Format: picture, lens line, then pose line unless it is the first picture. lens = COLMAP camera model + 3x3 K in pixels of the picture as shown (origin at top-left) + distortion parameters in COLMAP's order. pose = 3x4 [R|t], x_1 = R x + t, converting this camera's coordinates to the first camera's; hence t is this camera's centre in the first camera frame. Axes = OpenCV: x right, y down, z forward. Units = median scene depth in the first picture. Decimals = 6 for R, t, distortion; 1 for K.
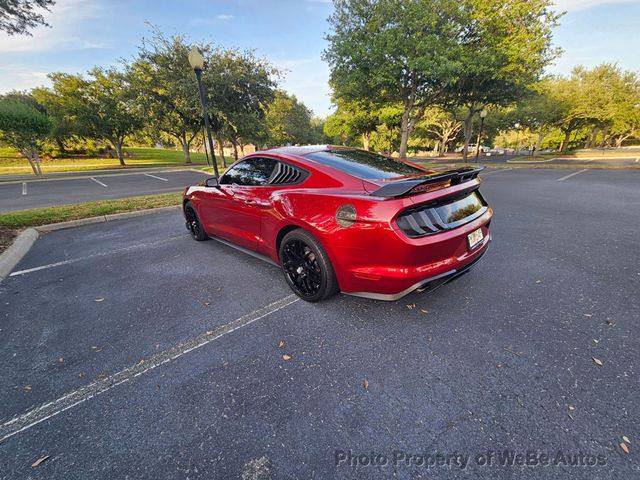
lens RADIAL K [[263.7, 0, 319.3], [0, 263.7, 243.6], [0, 0, 1]] dist [0.000199, -0.001450]
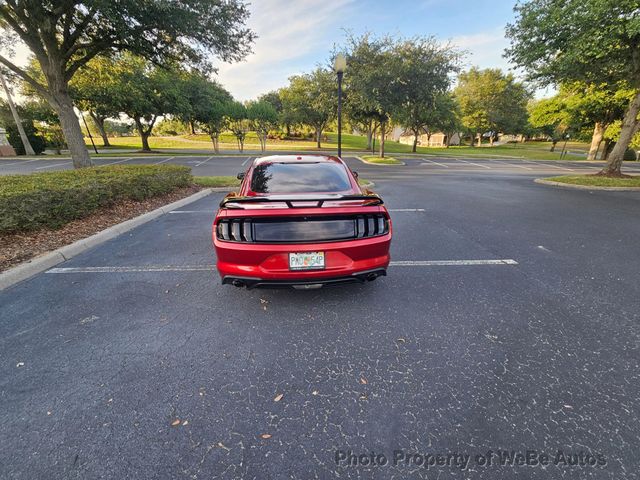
lens RADIAL K [[263.7, 0, 319.4], [0, 263.7, 244.4], [0, 0, 1]] dist [0.000199, -0.001450]
pose [[0.780939, 0.267340, -0.564504, 0.161015], [-0.240360, 0.962802, 0.123452, -0.030824], [0.576508, 0.039276, 0.816147, 0.021261]]
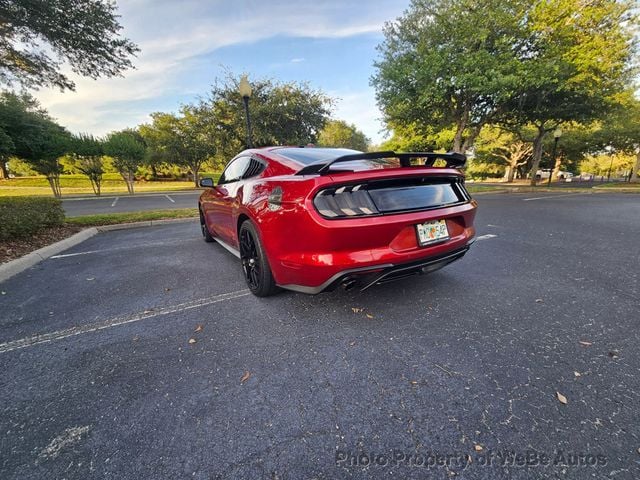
lens RADIAL K [[263.7, 0, 320.6], [0, 263.7, 245.7], [0, 0, 1]] dist [0.000199, -0.001450]
pose [[0.977793, 0.056920, -0.201695, 0.054675], [-0.074099, 0.994143, -0.078666, 0.014577], [0.196036, 0.091865, 0.976284, 0.015075]]
